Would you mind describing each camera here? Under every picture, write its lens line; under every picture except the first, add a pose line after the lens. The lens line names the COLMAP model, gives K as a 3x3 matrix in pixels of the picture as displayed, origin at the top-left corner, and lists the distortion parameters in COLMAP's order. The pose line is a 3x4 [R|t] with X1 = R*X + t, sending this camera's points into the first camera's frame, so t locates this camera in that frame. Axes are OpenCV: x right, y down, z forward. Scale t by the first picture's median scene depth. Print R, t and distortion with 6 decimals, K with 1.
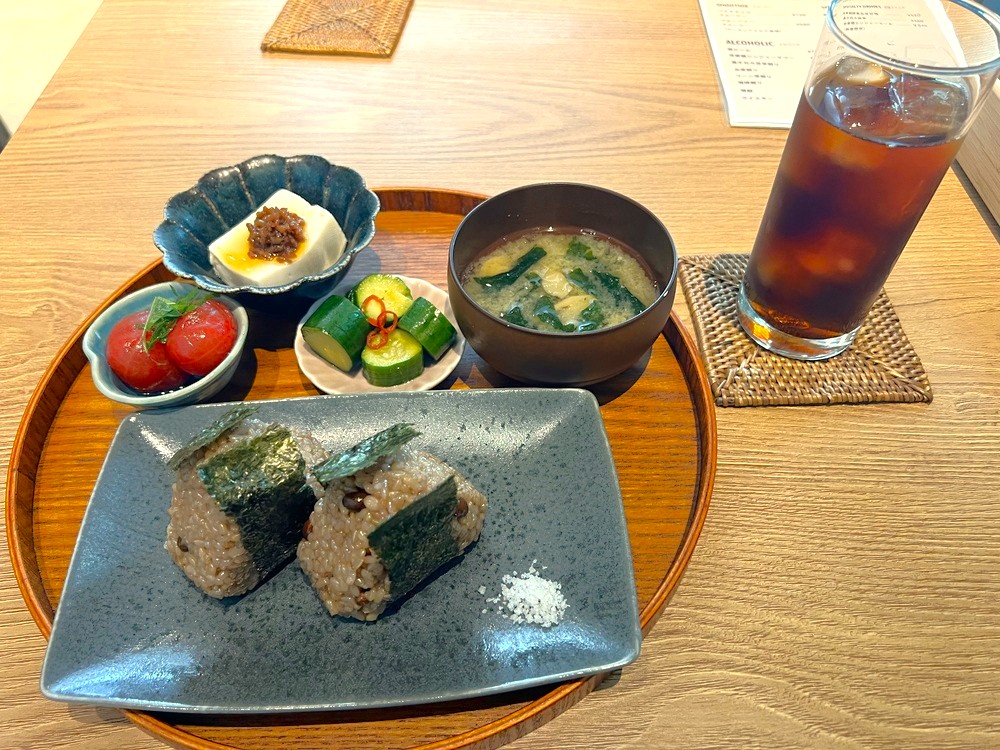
lens RADIAL K [[748.4, 0, 500.0], [0, 748.4, 375.0], [0, 0, 1]] dist [0.000209, -0.011077]
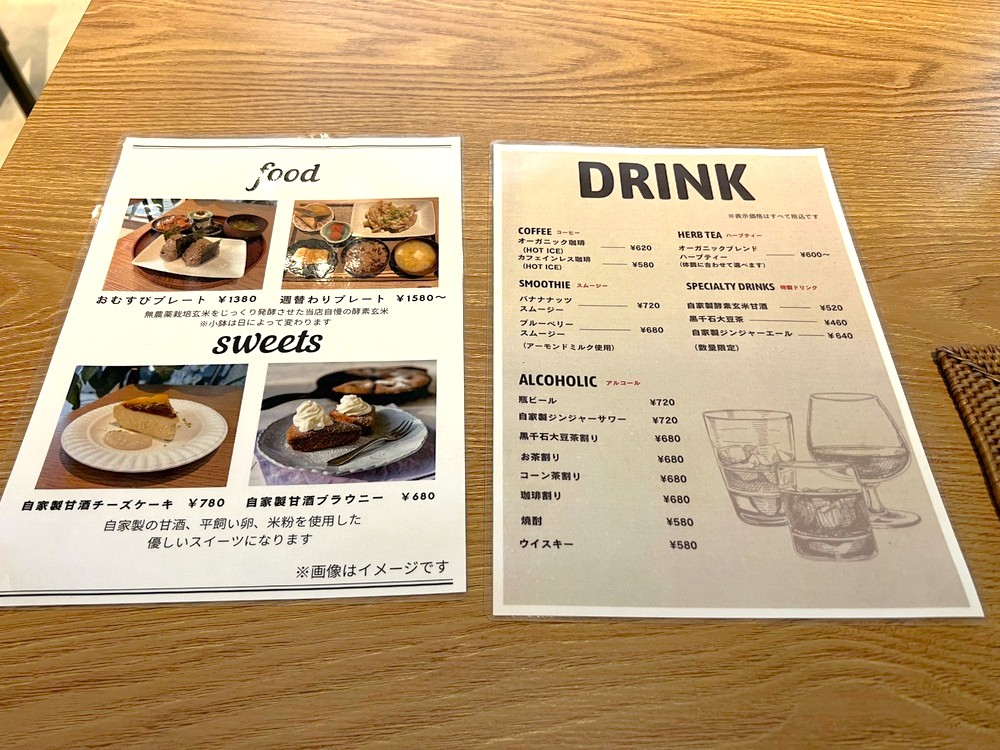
lens RADIAL K [[748.4, 0, 500.0], [0, 748.4, 375.0], [0, 0, 1]] dist [0.000209, -0.011077]
pose [[0.999522, 0.026892, 0.015235, -0.113272], [-0.028169, 0.995456, 0.090960, -0.028372], [-0.012720, -0.091346, 0.995738, 0.039144]]
